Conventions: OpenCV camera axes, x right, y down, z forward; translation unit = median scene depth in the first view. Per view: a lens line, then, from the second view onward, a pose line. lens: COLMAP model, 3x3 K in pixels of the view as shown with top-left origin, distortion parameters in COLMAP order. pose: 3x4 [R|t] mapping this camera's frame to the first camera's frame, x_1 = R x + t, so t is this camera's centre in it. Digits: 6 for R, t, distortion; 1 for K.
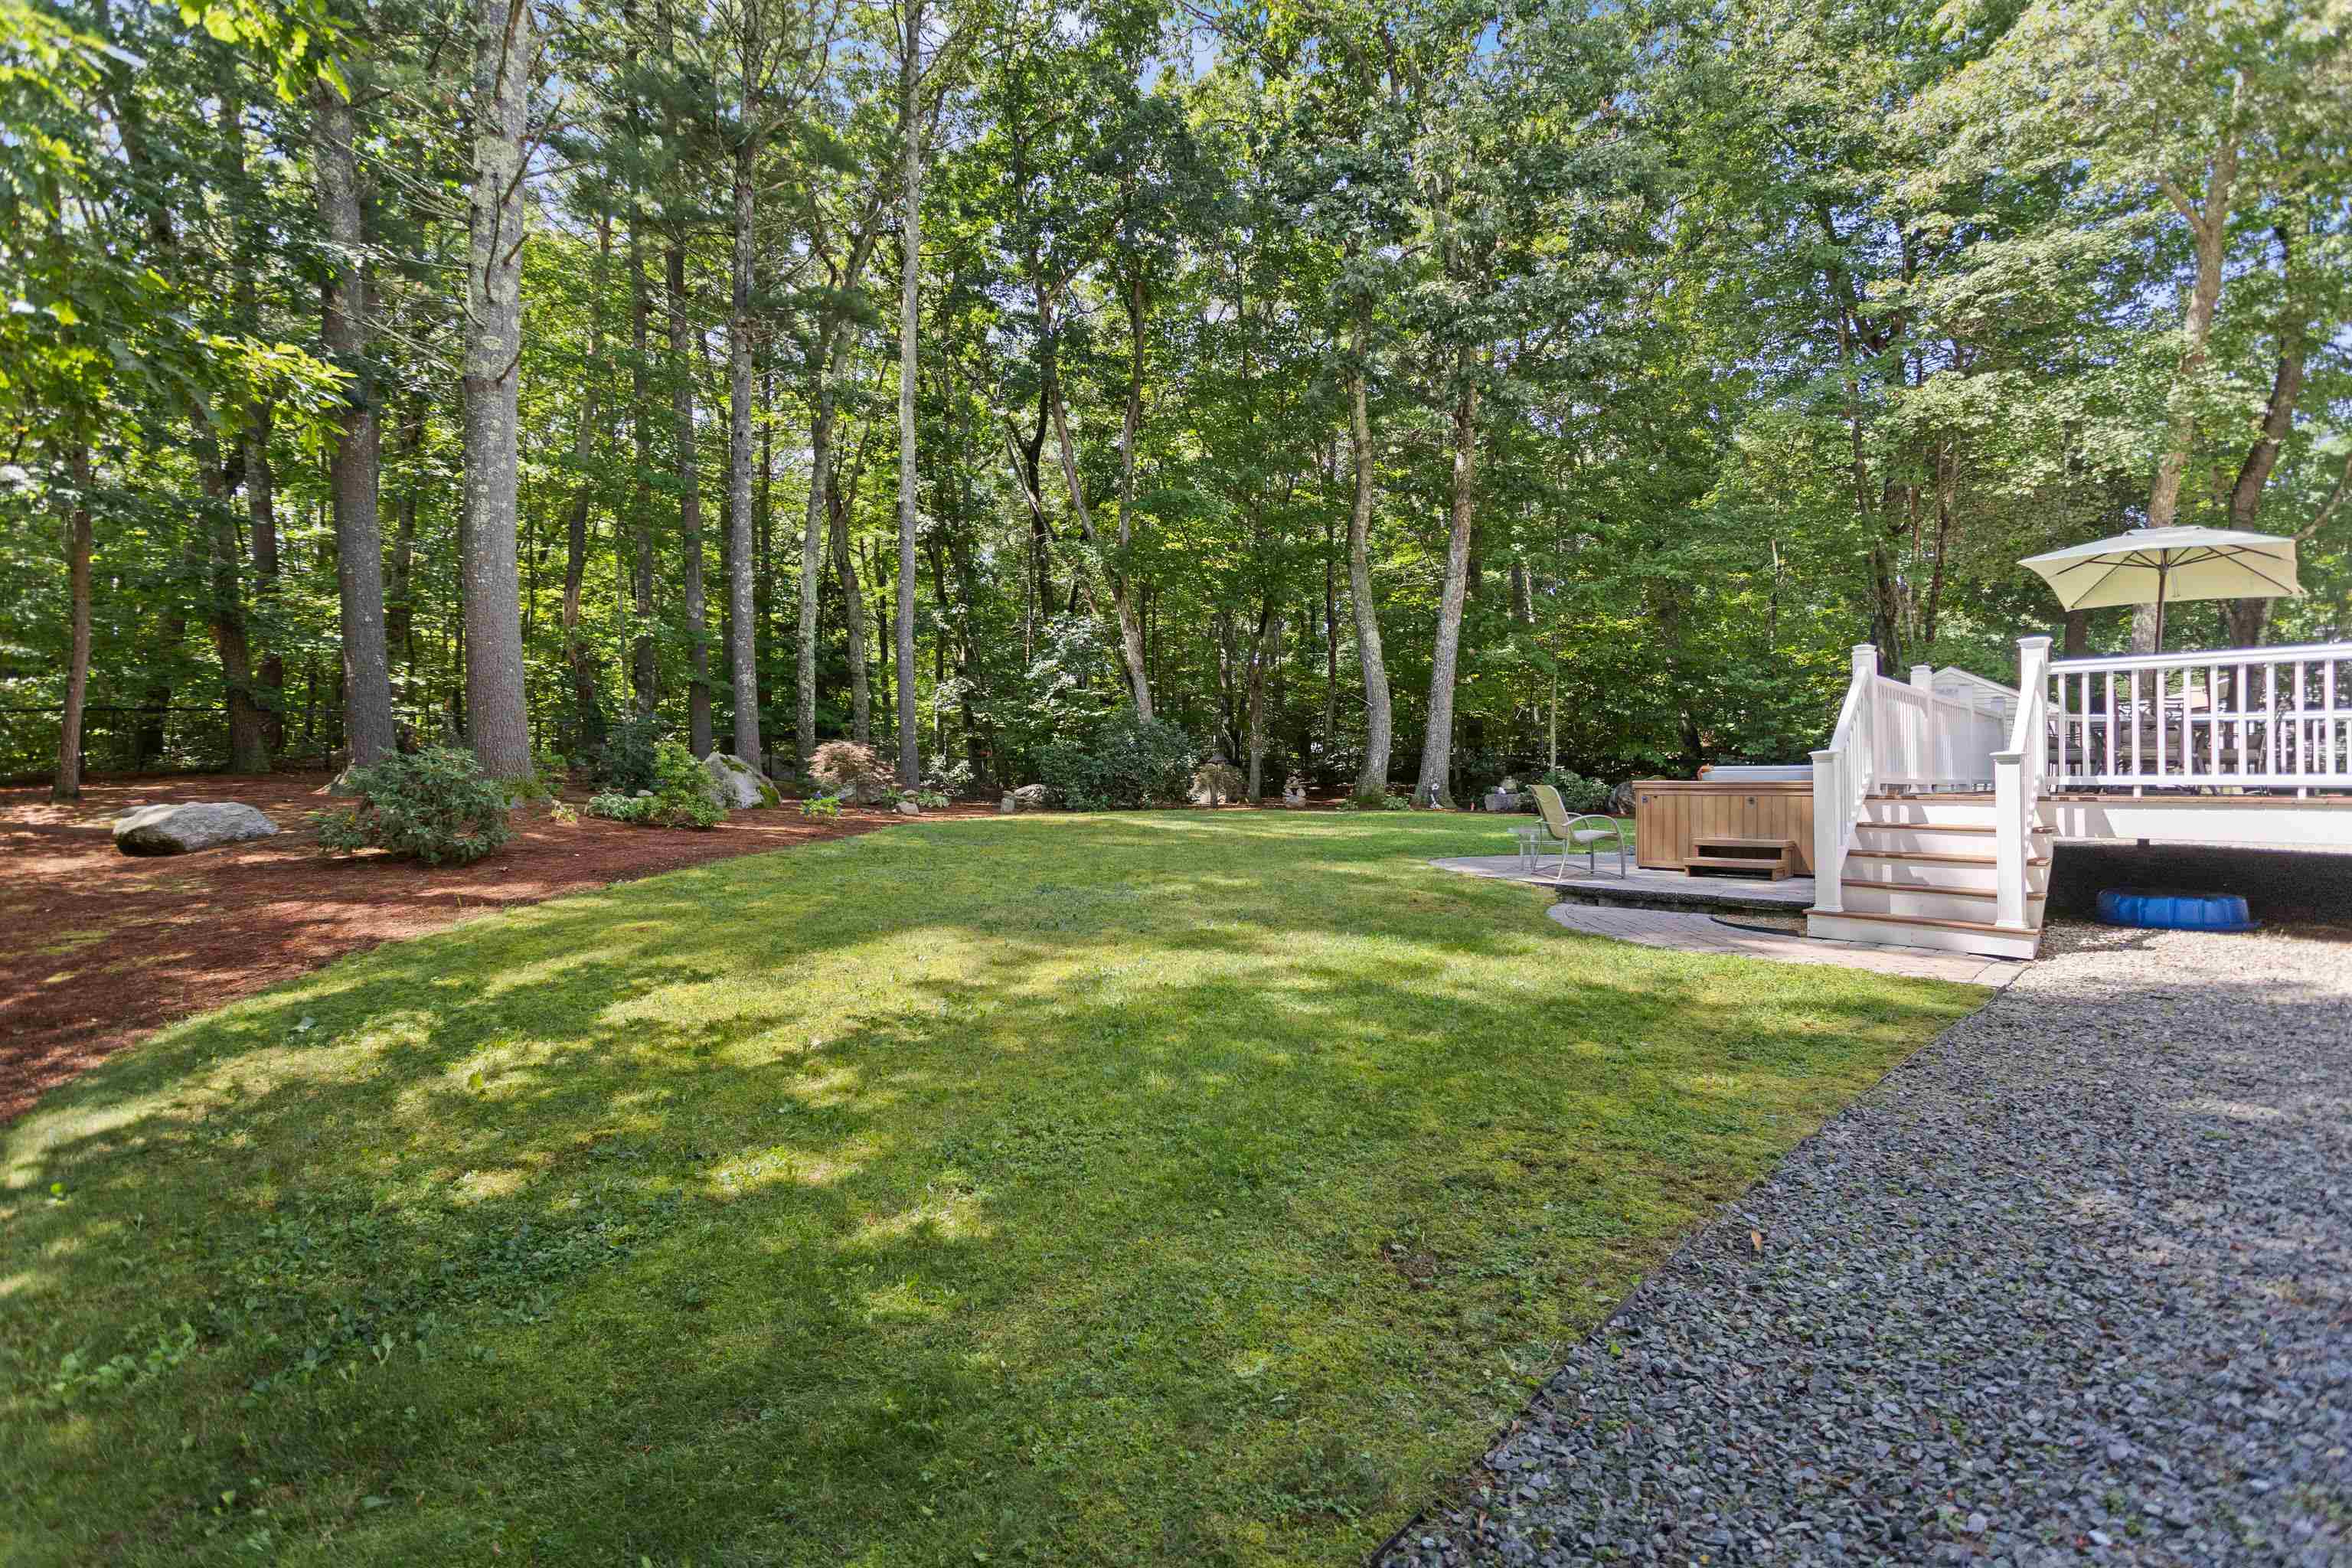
lens RADIAL K [[1108.4, 0, 1167.7], [0, 1108.4, 790.2], [0, 0, 1]] dist [0.001850, 0.002023]
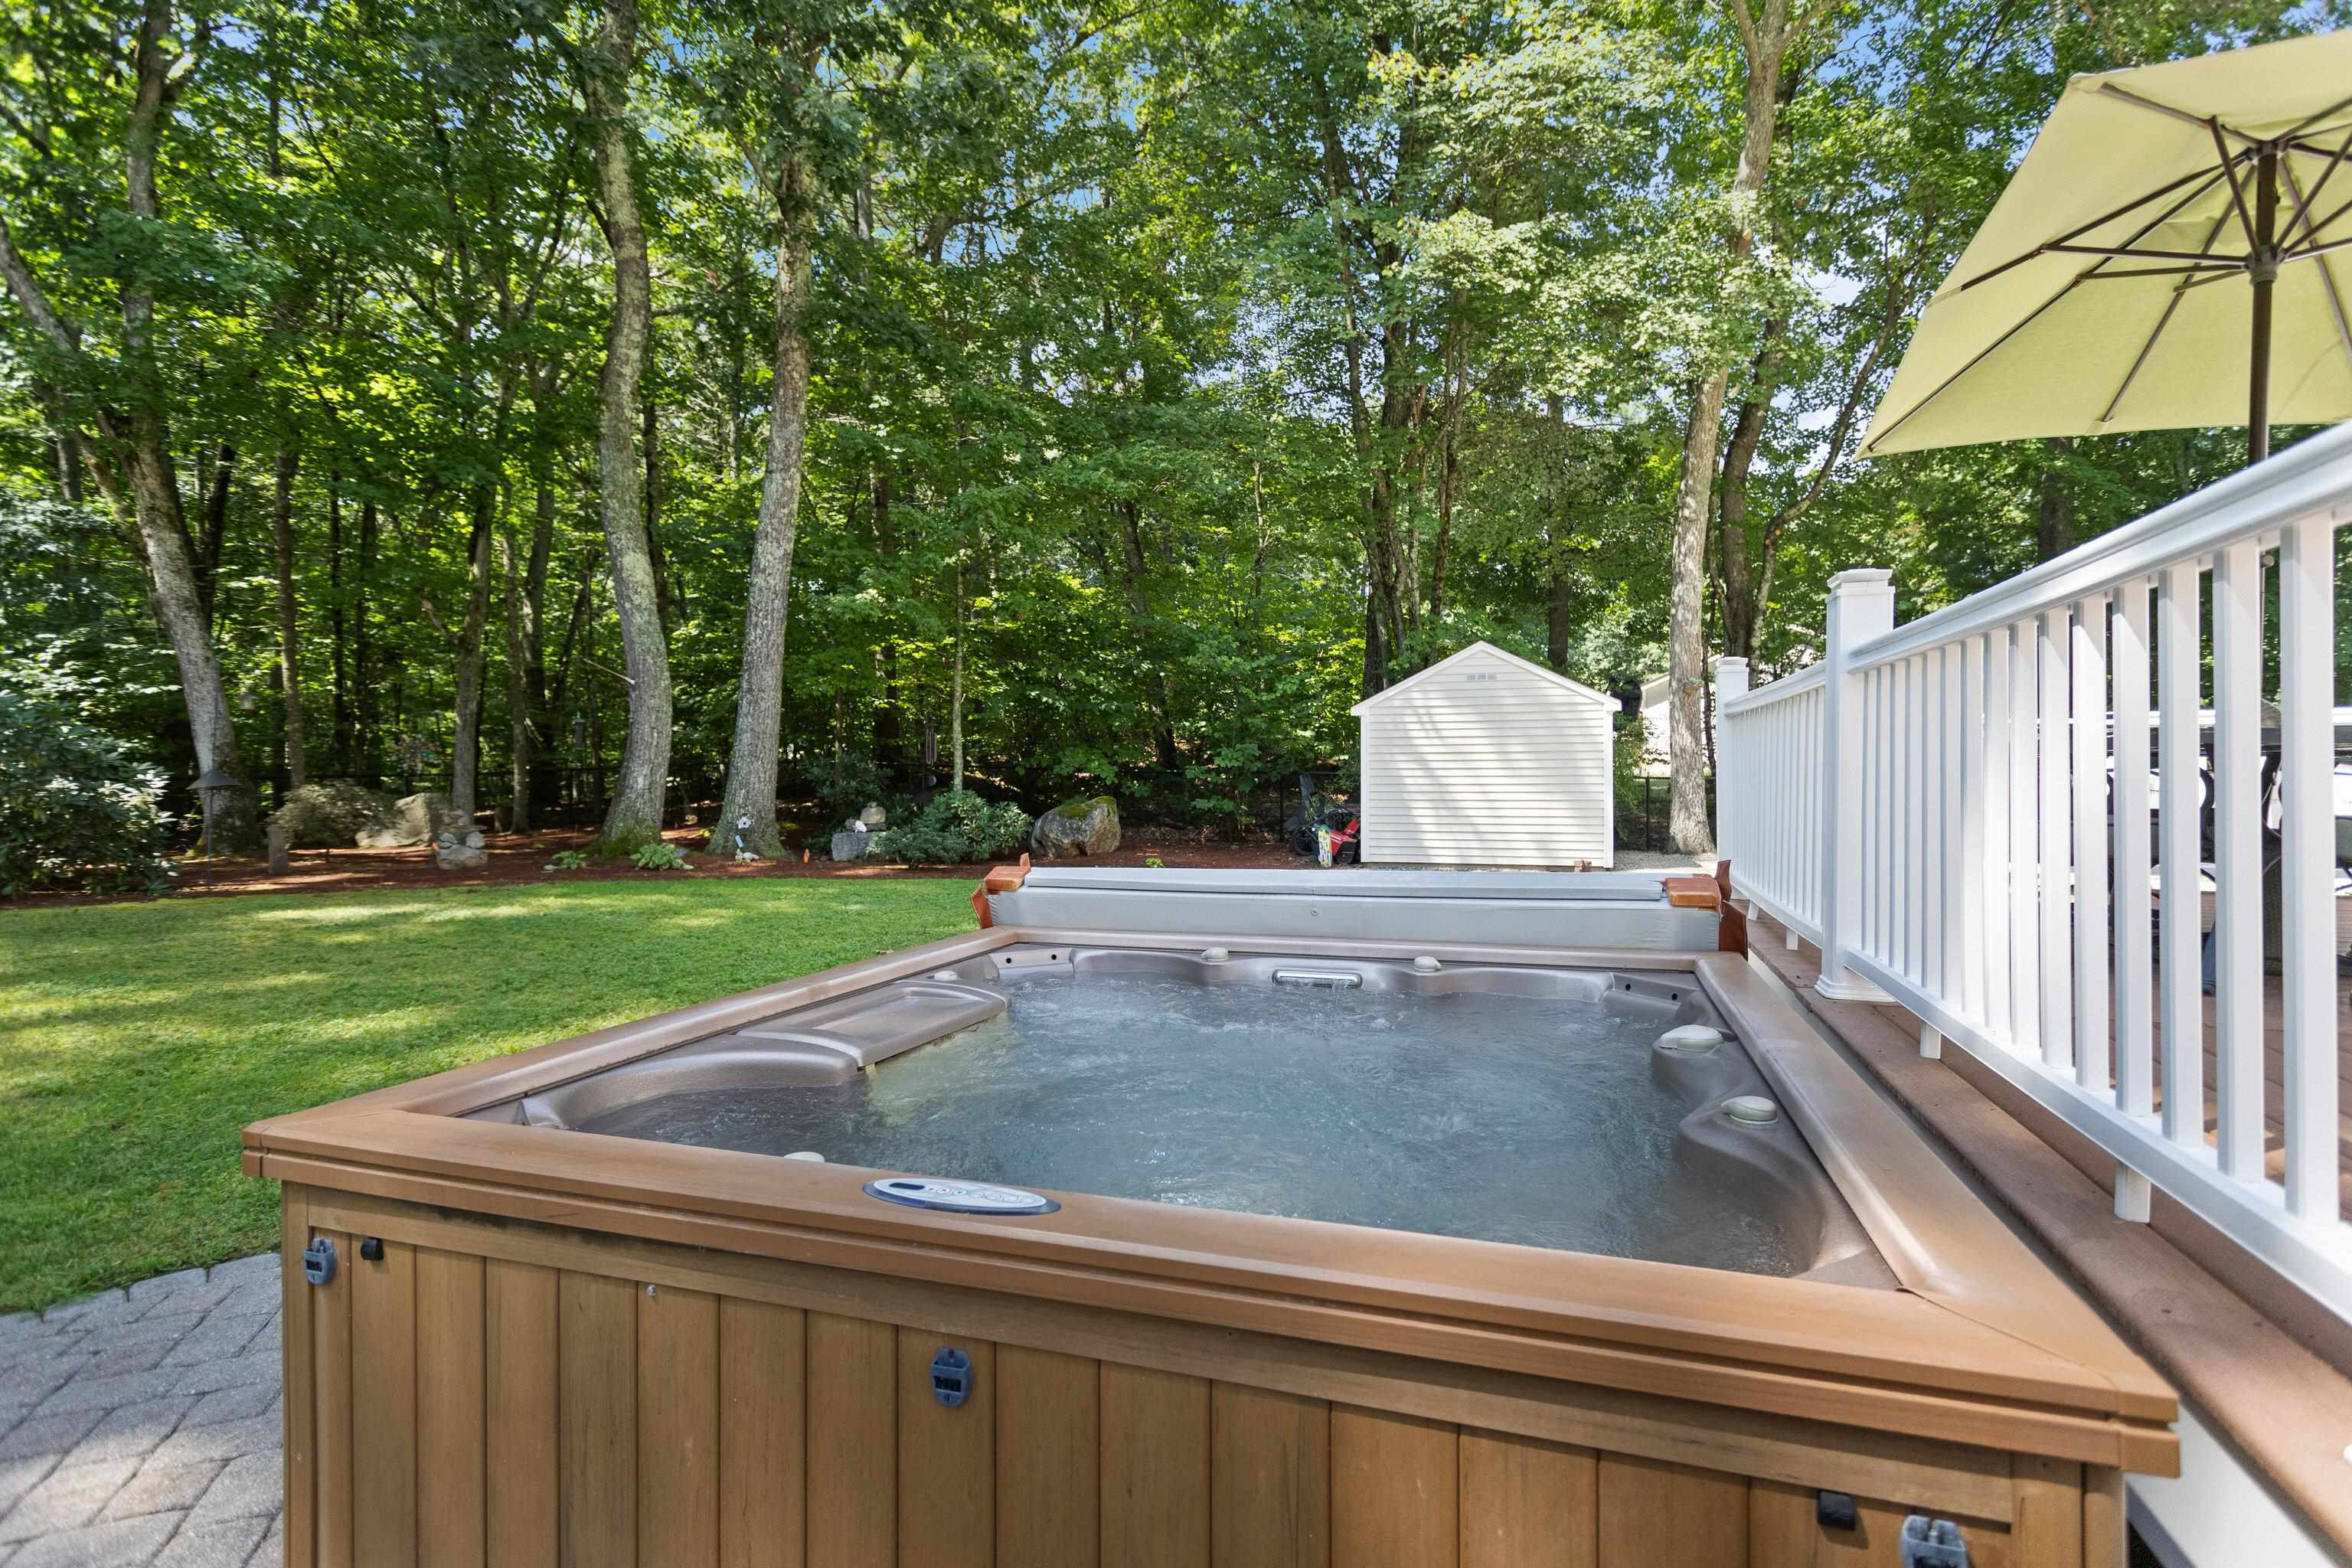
lens RADIAL K [[1108.4, 0, 1159.5], [0, 1108.4, 789.2], [0, 0, 1]] dist [0.001850, 0.002023]
pose [[0.919375, -0.016310, 0.393044, 0.219483], [0.013314, 0.999858, 0.010347, -0.024521], [-0.393157, -0.004280, 0.919461, 0.394551]]
